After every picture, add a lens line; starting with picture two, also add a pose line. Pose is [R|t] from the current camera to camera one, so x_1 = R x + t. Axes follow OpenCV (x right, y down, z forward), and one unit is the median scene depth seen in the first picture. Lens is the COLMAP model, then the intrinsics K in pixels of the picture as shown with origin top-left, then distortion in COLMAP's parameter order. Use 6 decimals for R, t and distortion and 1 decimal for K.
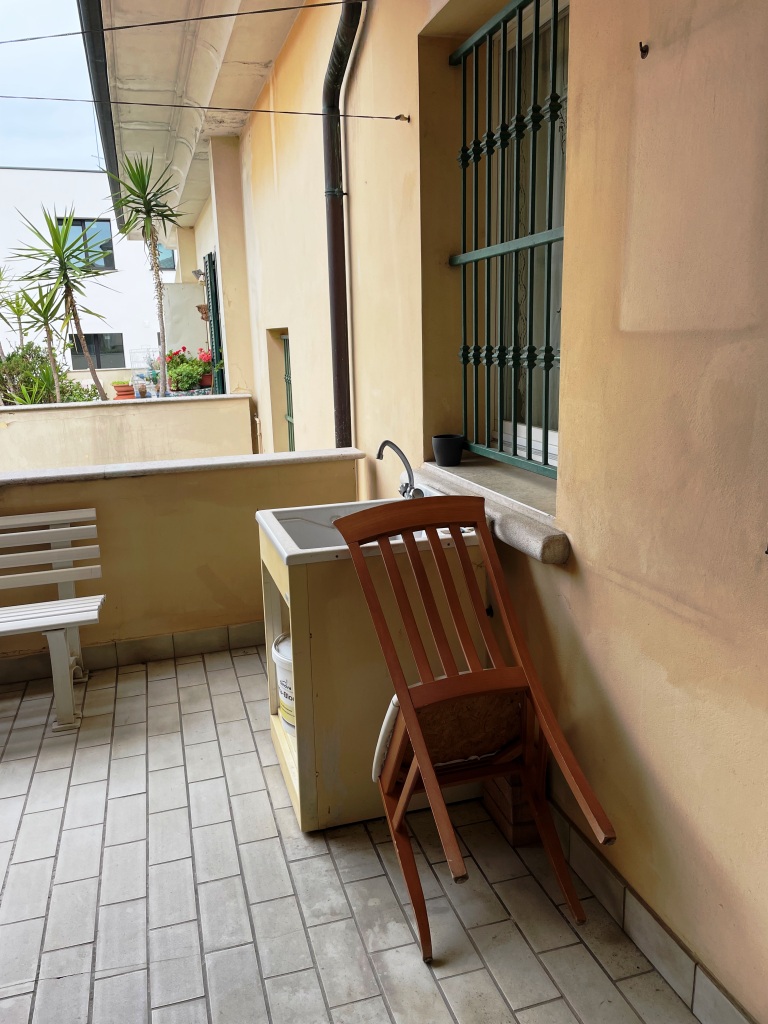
lens RADIAL K [[776.5, 0, 379.4], [0, 776.5, 504.4], [0, 0, 1]] dist [0.087665, -0.111675]
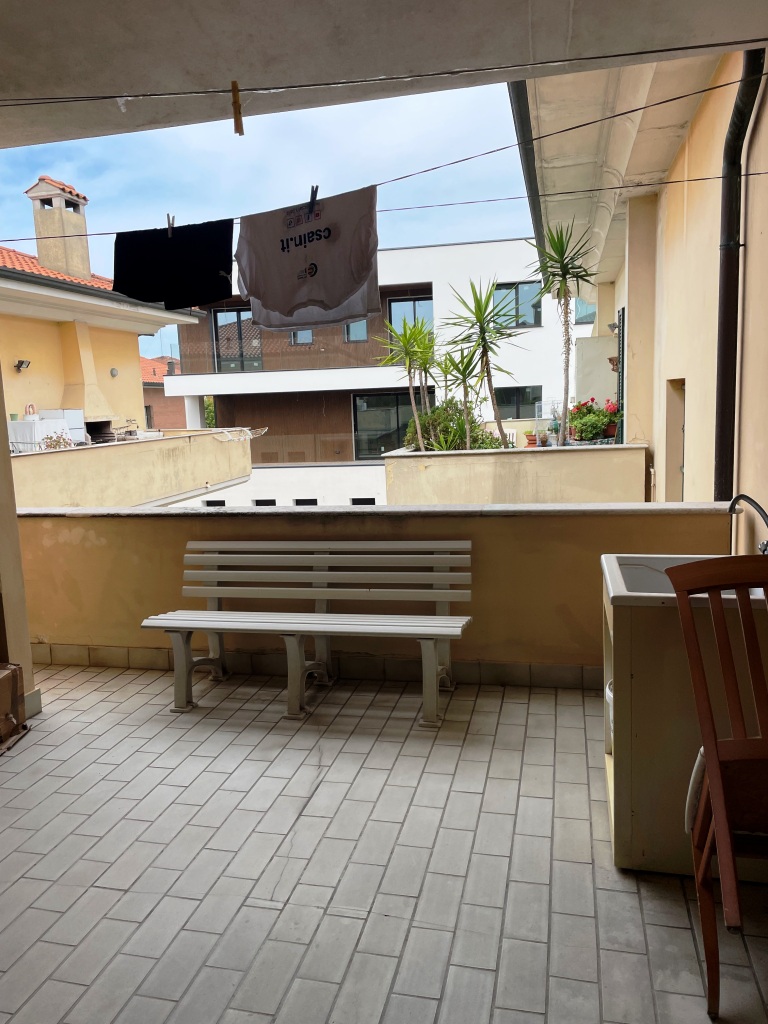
lens RADIAL K [[776.5, 0, 378.2], [0, 776.5, 504.1], [0, 0, 1]] dist [0.087665, -0.111675]
pose [[0.867320, 0.061128, -0.493982, 0.086194], [-0.091716, 0.995064, -0.037897, 0.007349], [0.489227, 0.078175, 0.868646, -0.069303]]
